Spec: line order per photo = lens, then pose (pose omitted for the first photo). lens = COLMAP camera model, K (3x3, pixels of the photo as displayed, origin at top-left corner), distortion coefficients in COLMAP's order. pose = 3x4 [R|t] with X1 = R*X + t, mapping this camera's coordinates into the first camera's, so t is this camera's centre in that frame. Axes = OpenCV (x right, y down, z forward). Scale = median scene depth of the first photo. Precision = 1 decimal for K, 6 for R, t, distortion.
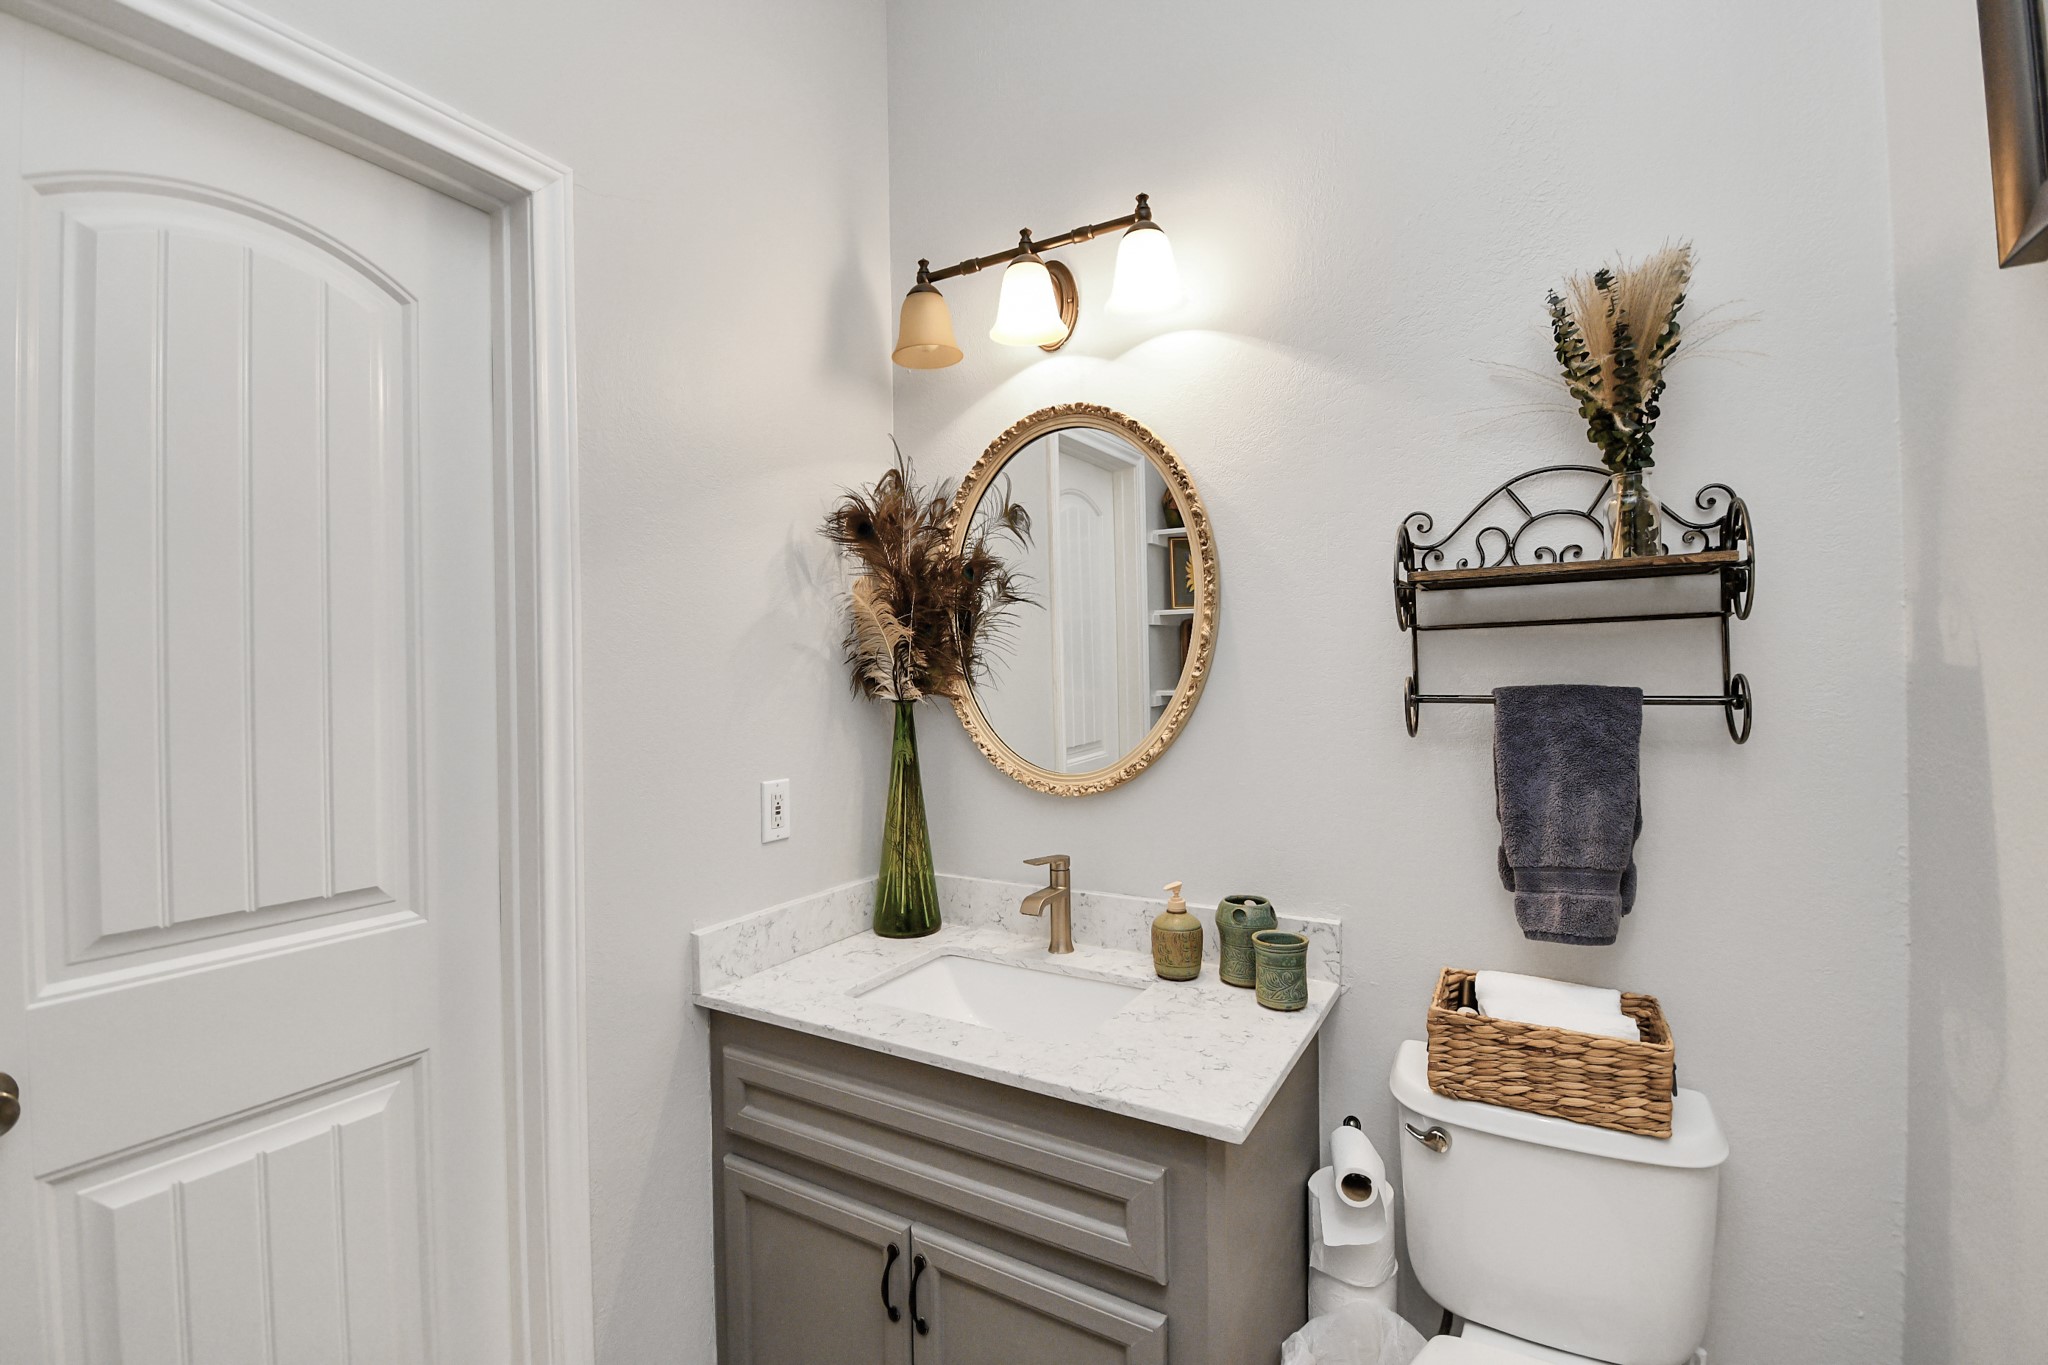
lens RADIAL K [[909.3, 0, 1037.8], [0, 909.3, 670.1], [0, 0, 1]] dist [-0.008780, -0.004250]
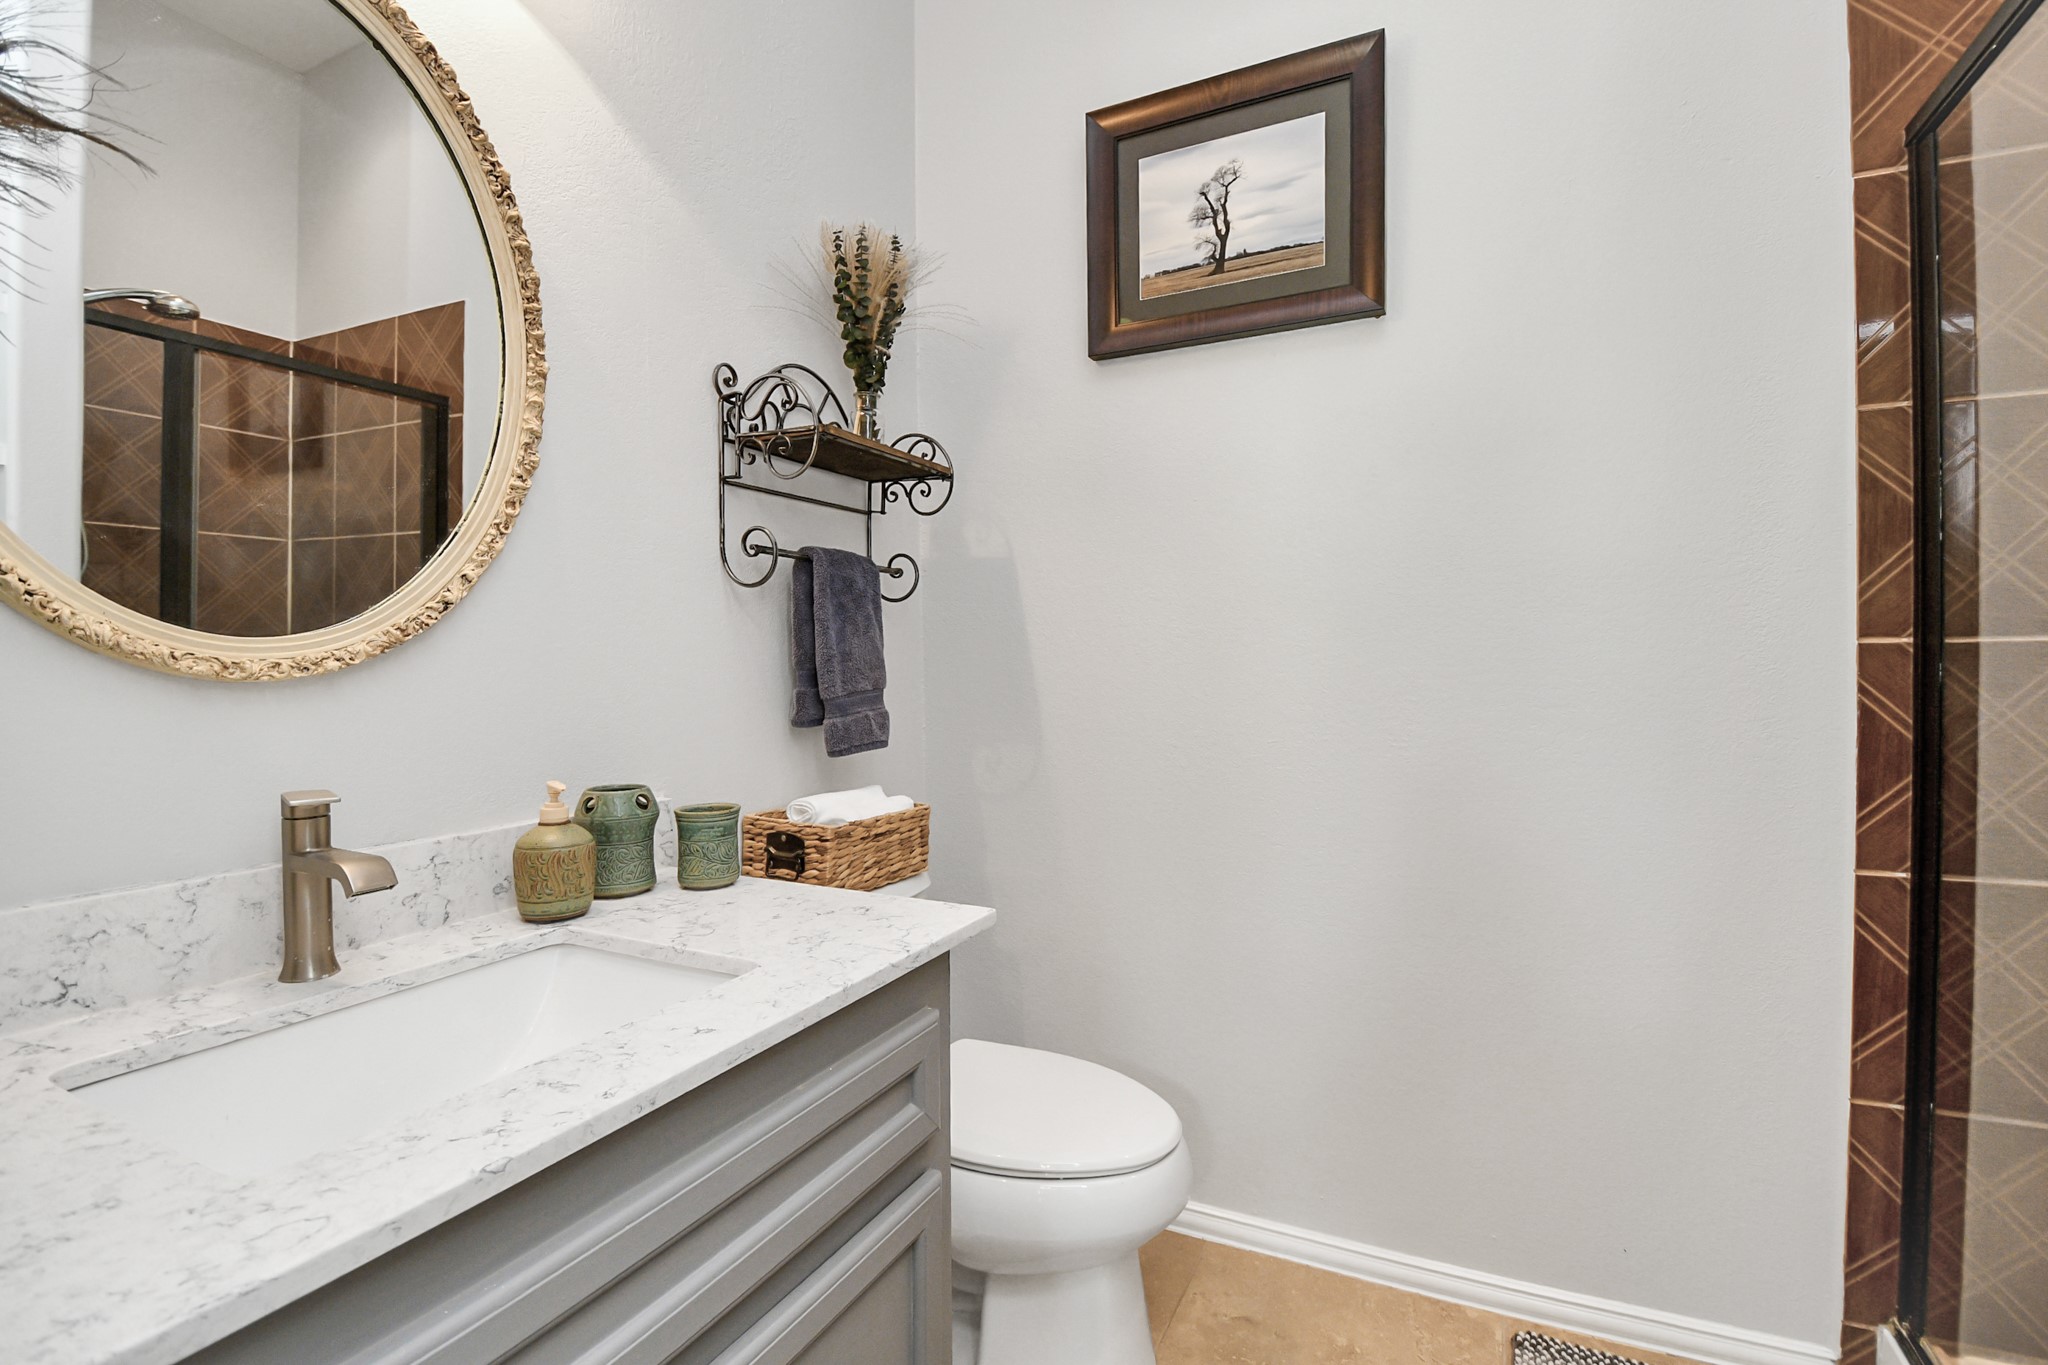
lens RADIAL K [[909.3, 0, 1037.5], [0, 909.3, 679.9], [0, 0, 1]] dist [-0.008780, -0.004250]
pose [[-0.065981, -0.009085, 0.997780, -0.680463], [0.008363, 0.999918, 0.009658, 0.190718], [-0.997786, 0.008981, -0.065900, 0.840418]]
